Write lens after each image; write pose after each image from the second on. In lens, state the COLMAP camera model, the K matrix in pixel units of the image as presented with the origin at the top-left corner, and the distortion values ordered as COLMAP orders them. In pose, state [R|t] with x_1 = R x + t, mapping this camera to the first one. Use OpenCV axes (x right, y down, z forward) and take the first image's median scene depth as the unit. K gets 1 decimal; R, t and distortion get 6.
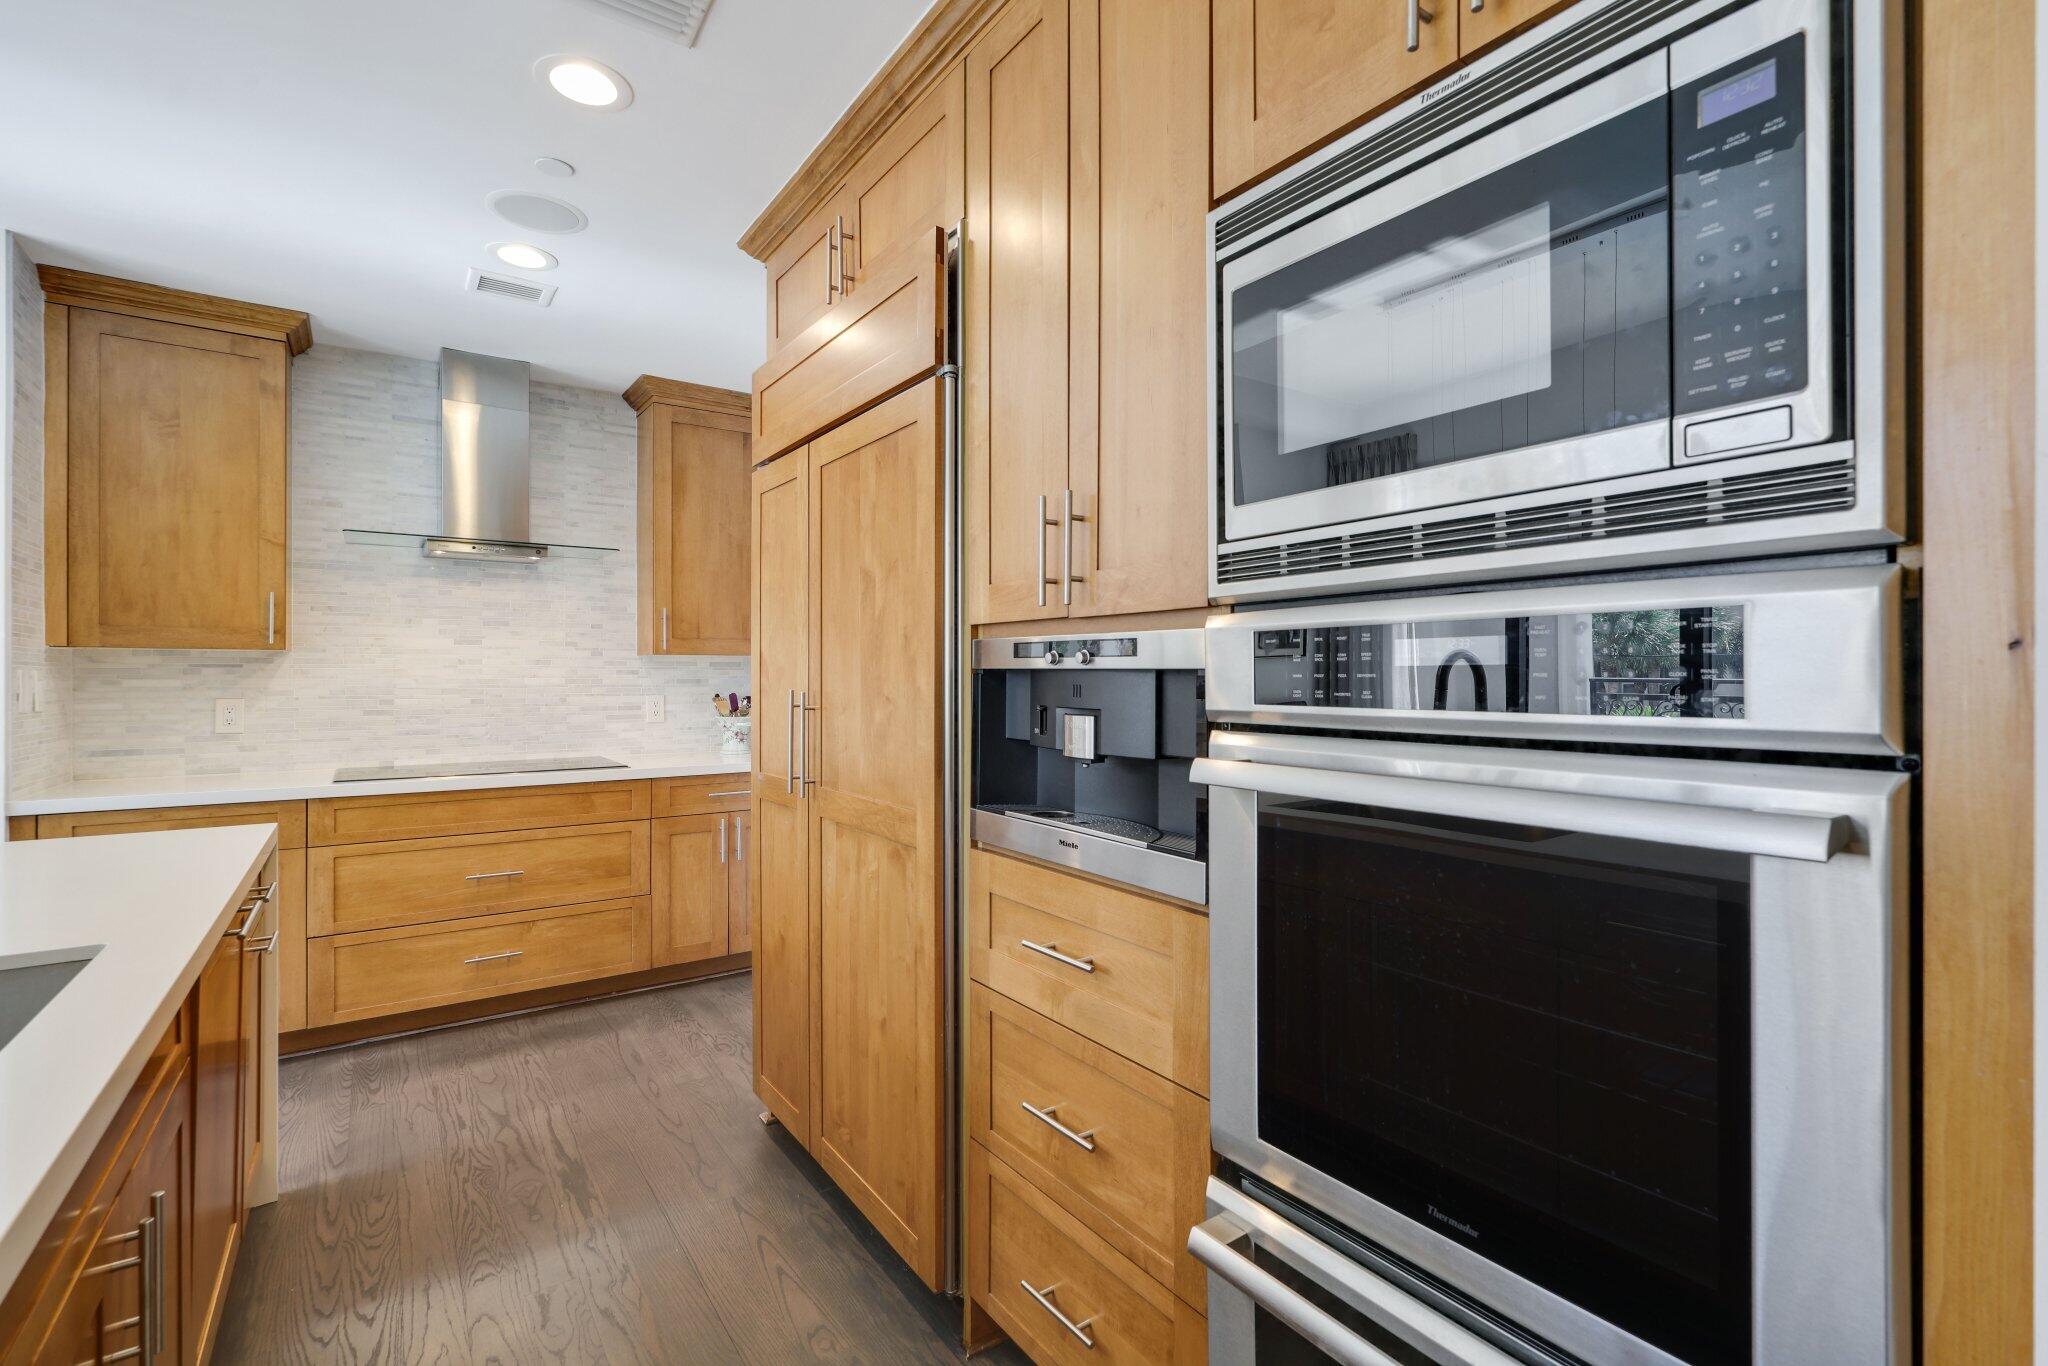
lens RADIAL K [[923.2, 0, 1027.1], [0, 923.2, 677.8], [0, 0, 1]] dist [0.003387, -0.001246]
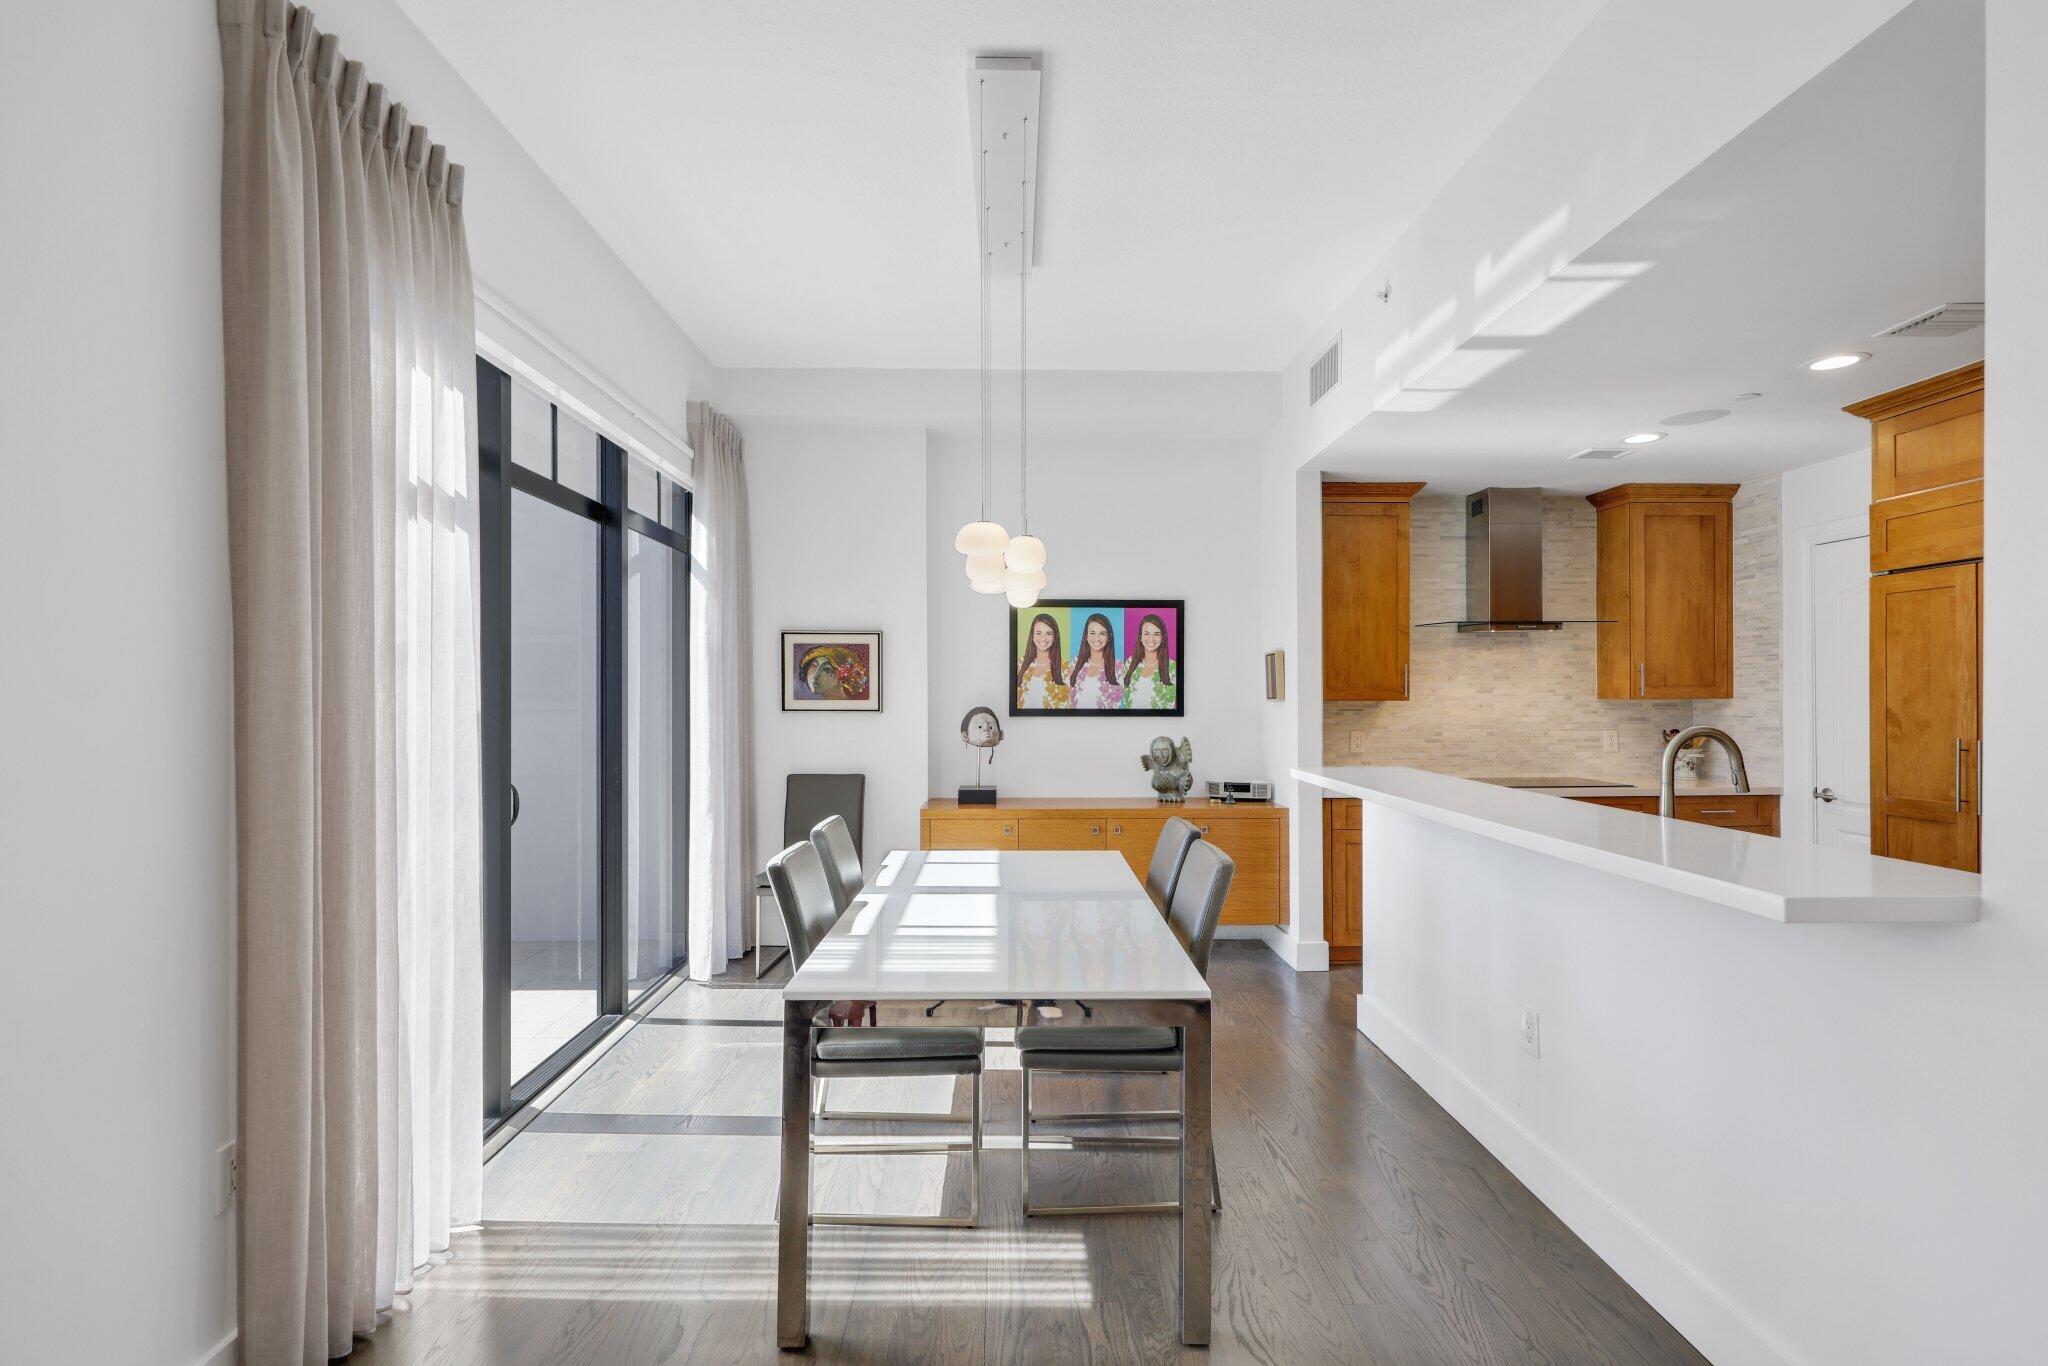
lens RADIAL K [[949.1, 0, 1027.5], [0, 949.1, 685.4], [0, 0, 1]] dist [0.003058, -0.000353]
pose [[0.830032, -0.009346, -0.557637, -0.612263], [0.003544, 0.999928, -0.011484, -0.054743], [0.557704, 0.007556, 0.830006, -0.939046]]
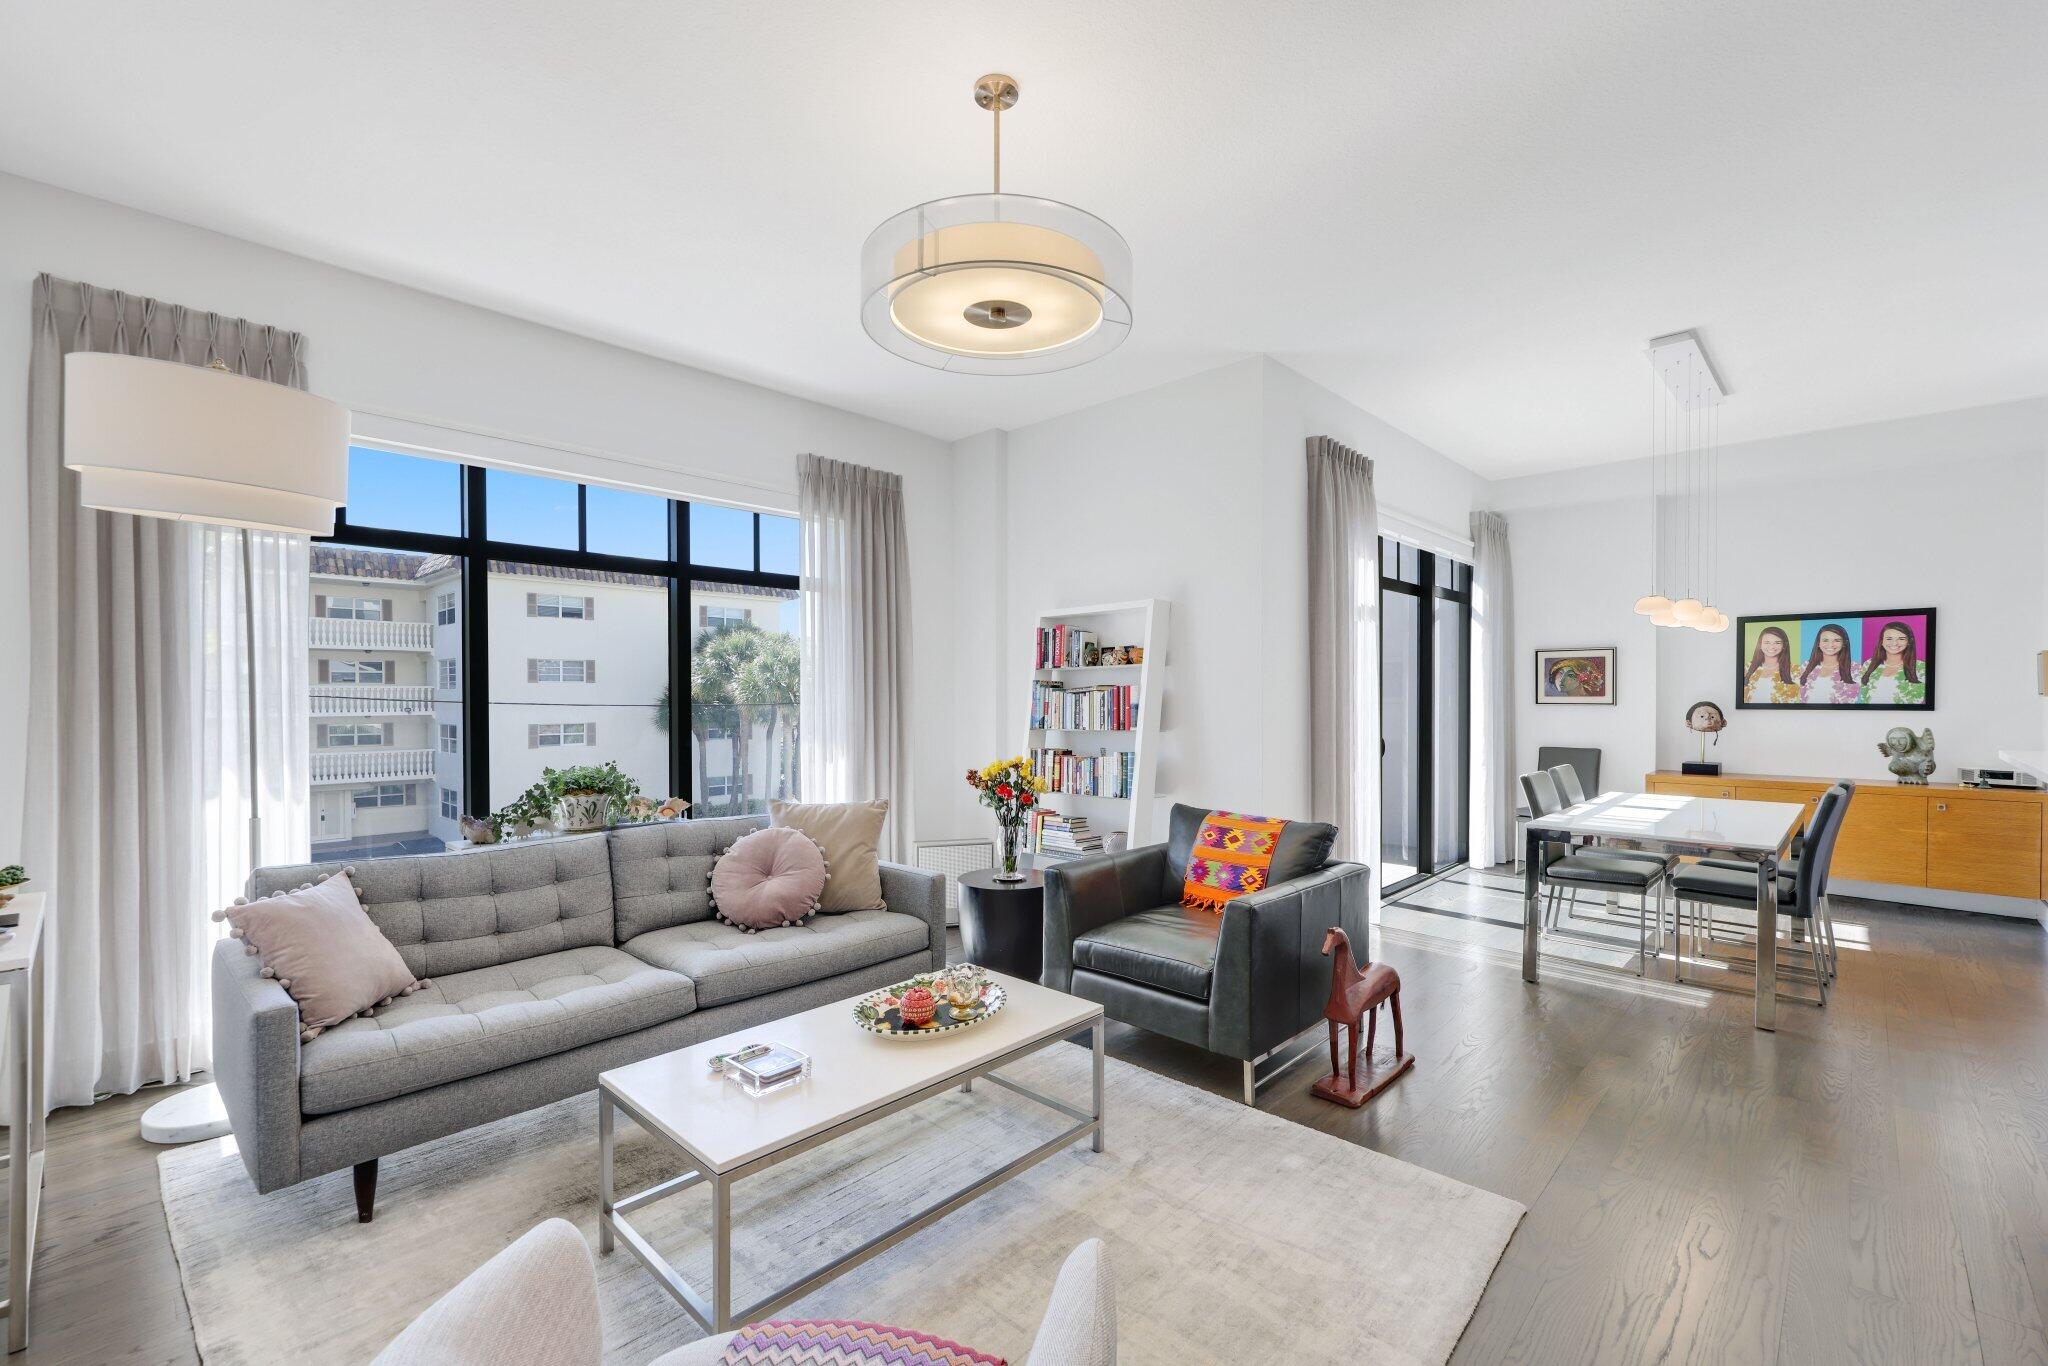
lens RADIAL K [[890.1, 0, 1026.8], [0, 890.1, 710.7], [0, 0, 1]] dist [0.010865, -0.000723]
pose [[0.191473, 0.010293, -0.981444, 0.362608], [0.002585, 0.999936, 0.010991, -0.037729], [0.981495, -0.004641, 0.191434, -1.731323]]
